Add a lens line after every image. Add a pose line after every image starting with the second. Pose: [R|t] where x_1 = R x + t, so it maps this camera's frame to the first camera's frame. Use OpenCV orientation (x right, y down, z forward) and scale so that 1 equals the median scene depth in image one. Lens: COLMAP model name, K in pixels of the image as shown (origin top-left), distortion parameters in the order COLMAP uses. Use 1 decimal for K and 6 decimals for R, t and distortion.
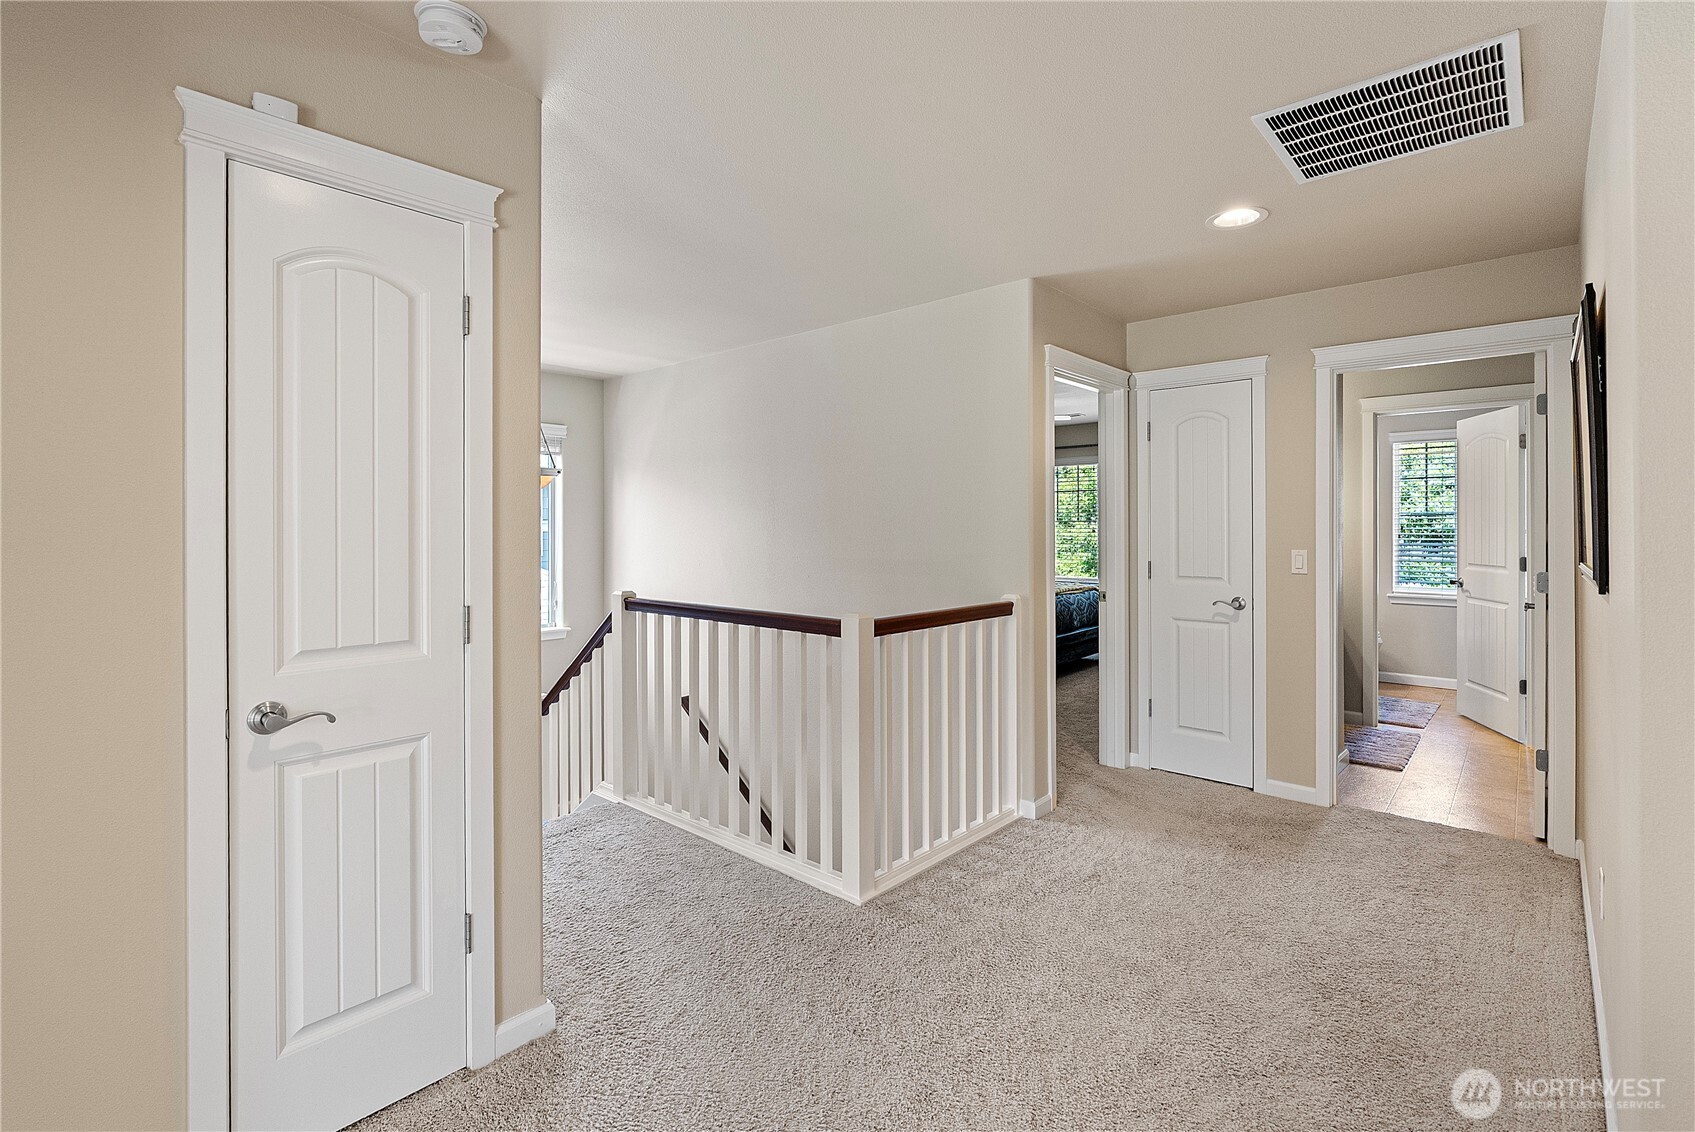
lens RADIAL K [[780.7, 0, 847.9], [0, 780.7, 528.3], [0, 0, 1]] dist [0.000827, 0.000197]
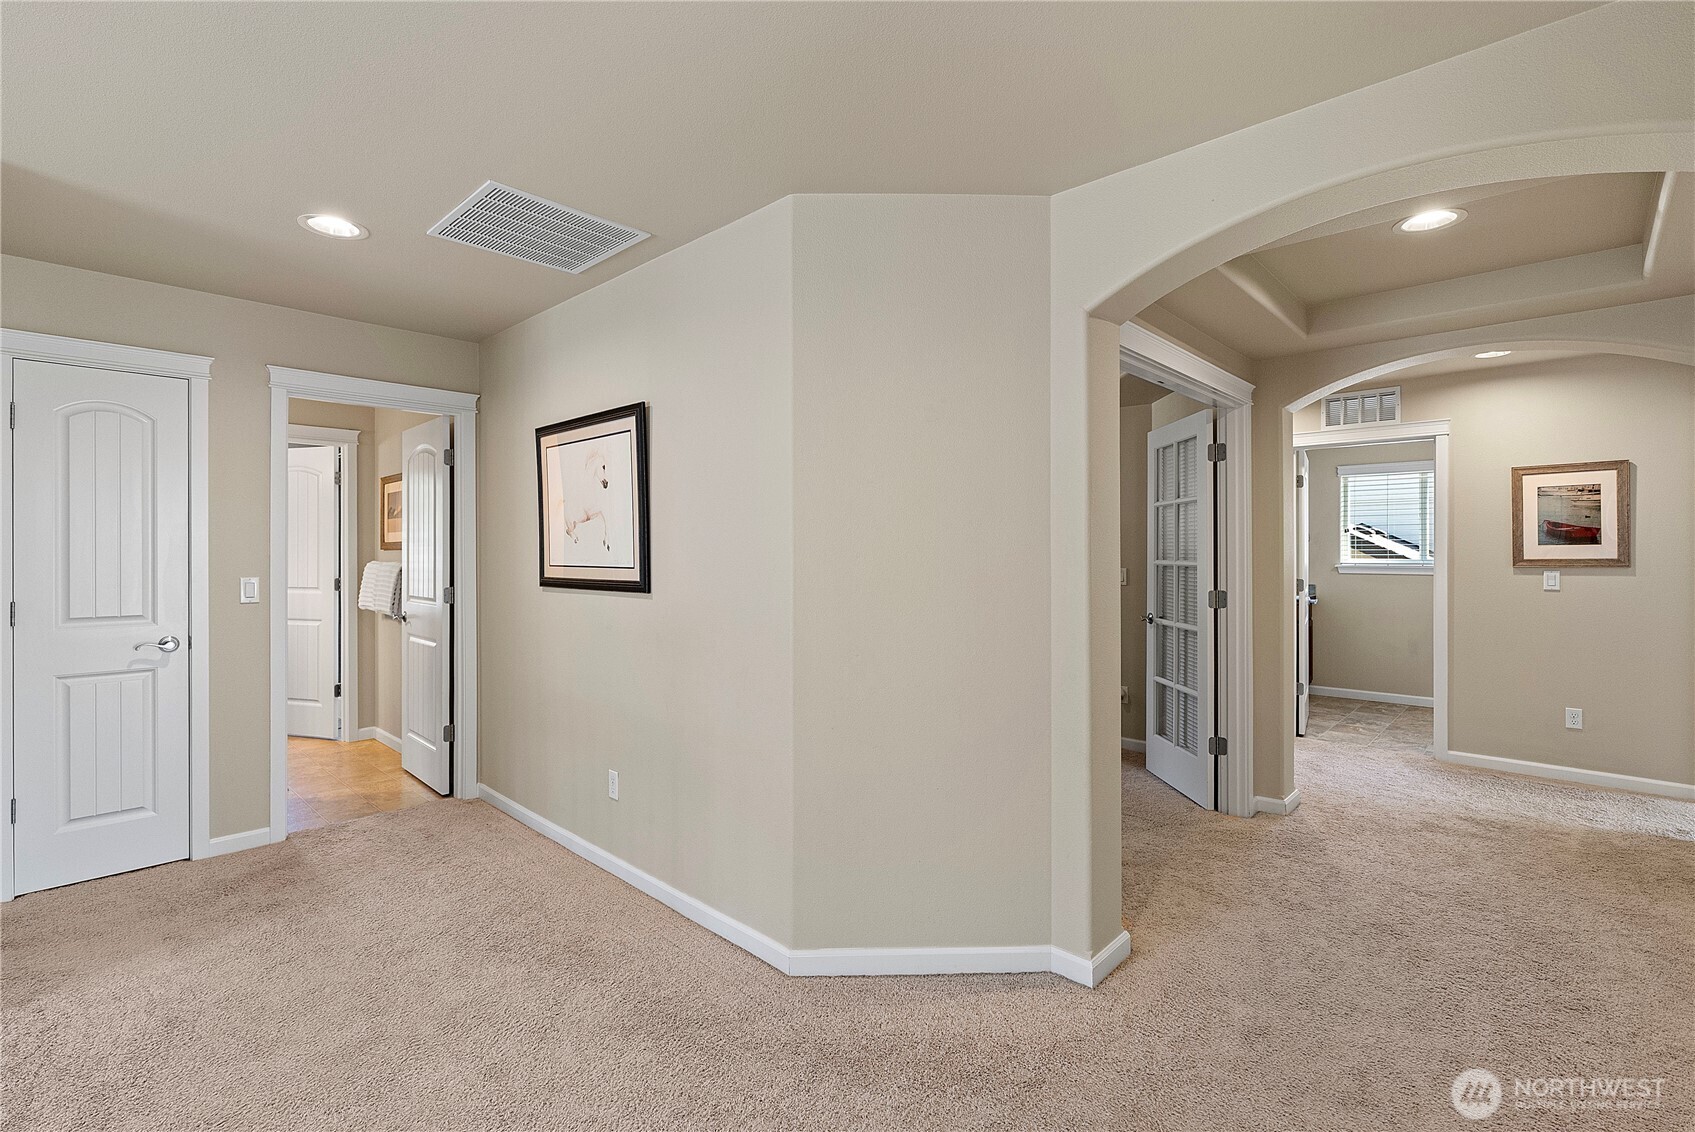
lens RADIAL K [[772.0, 0, 845.6], [0, 772.0, 554.5], [0, 0, 1]] dist [-0.000567, 0.000026]
pose [[0.032641, -0.003003, 0.999463, -0.326723], [0.001087, 0.999995, 0.002969, -0.001303], [-0.999467, 0.000989, 0.032644, 0.272835]]
